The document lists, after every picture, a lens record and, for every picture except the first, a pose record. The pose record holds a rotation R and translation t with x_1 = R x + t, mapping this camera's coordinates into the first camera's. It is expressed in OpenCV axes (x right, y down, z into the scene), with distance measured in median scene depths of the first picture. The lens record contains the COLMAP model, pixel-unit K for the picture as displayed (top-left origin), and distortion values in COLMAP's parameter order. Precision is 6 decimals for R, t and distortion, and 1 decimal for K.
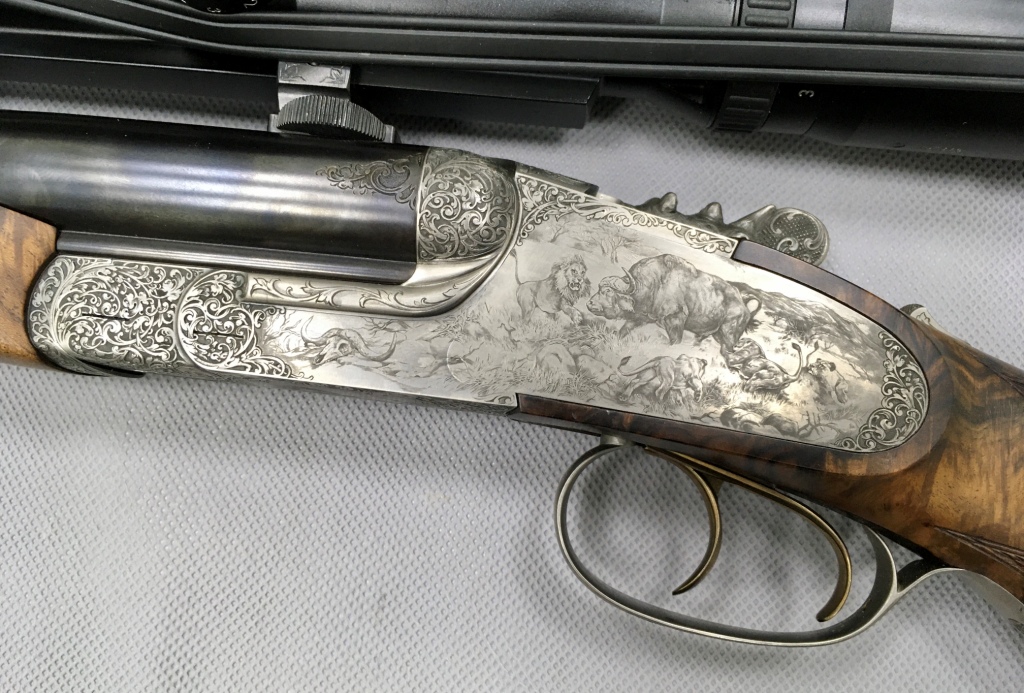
lens RADIAL K [[949.4, 0, 505.4], [0, 949.4, 388.7], [0, 0, 1]] dist [0.008834, 0.000000]
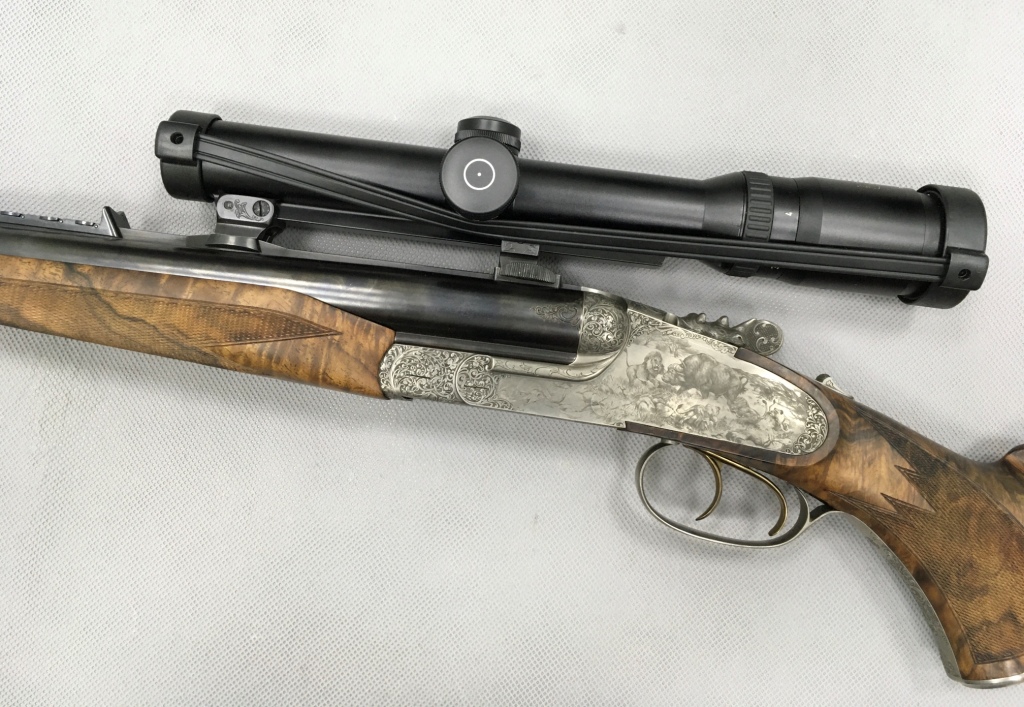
lens RADIAL K [[909.6, 0, 510.0], [0, 909.6, 353.1], [0, 0, 1]] dist [0.017564, 0.021934]
pose [[0.999098, 0.026894, 0.032848, -0.295816], [-0.028787, 0.997866, 0.058609, -0.241696], [-0.031202, -0.059501, 0.997740, -0.893835]]
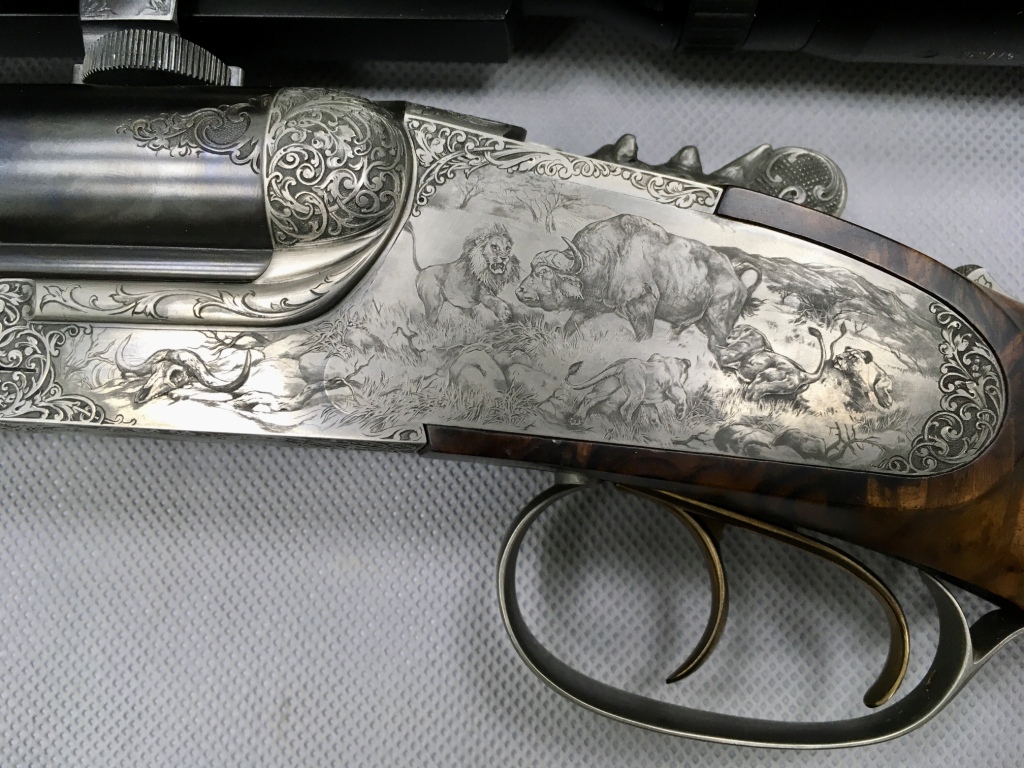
lens RADIAL K [[956.4, 0, 508.9], [0, 956.4, 405.0], [0, 0, 1]] dist [-0.005252, 0.000000]
pose [[0.997769, -0.066738, 0.001501, 0.073435], [0.066735, 0.997769, 0.001837, -0.006622], [-0.001620, -0.001733, 0.999997, 0.285643]]
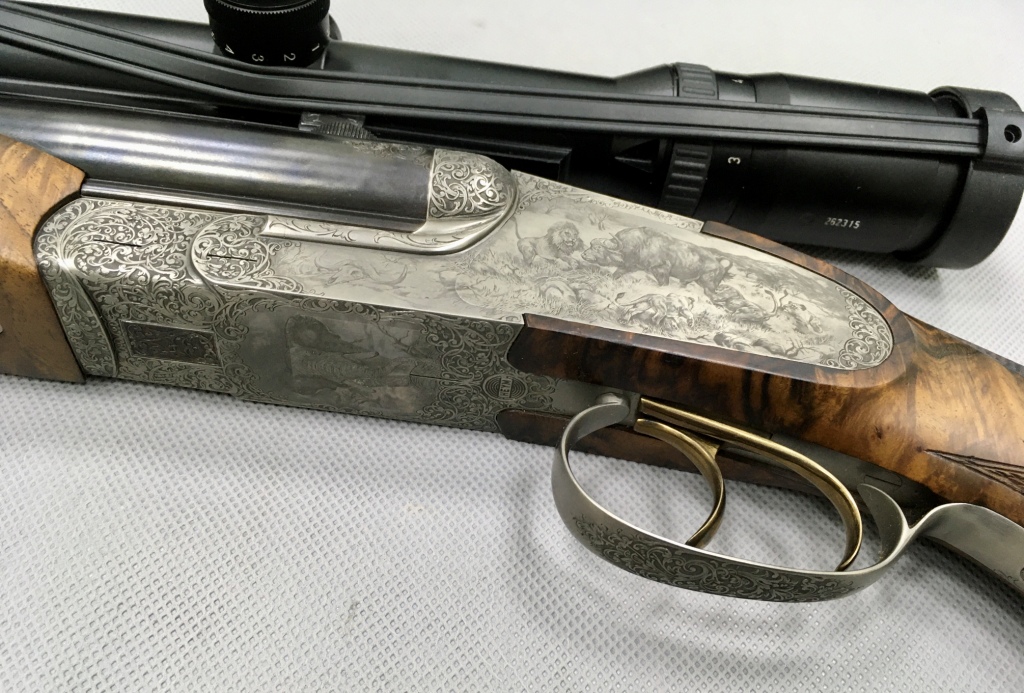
lens RADIAL K [[949.4, 0, 521.9], [0, 949.4, 353.5], [0, 0, 1]] dist [0.008834, 0.000000]
pose [[0.987416, 0.047292, 0.150910, -0.142644], [0.043572, 0.835958, -0.547061, 0.603249], [-0.152026, 0.546752, 0.823378, 0.162910]]
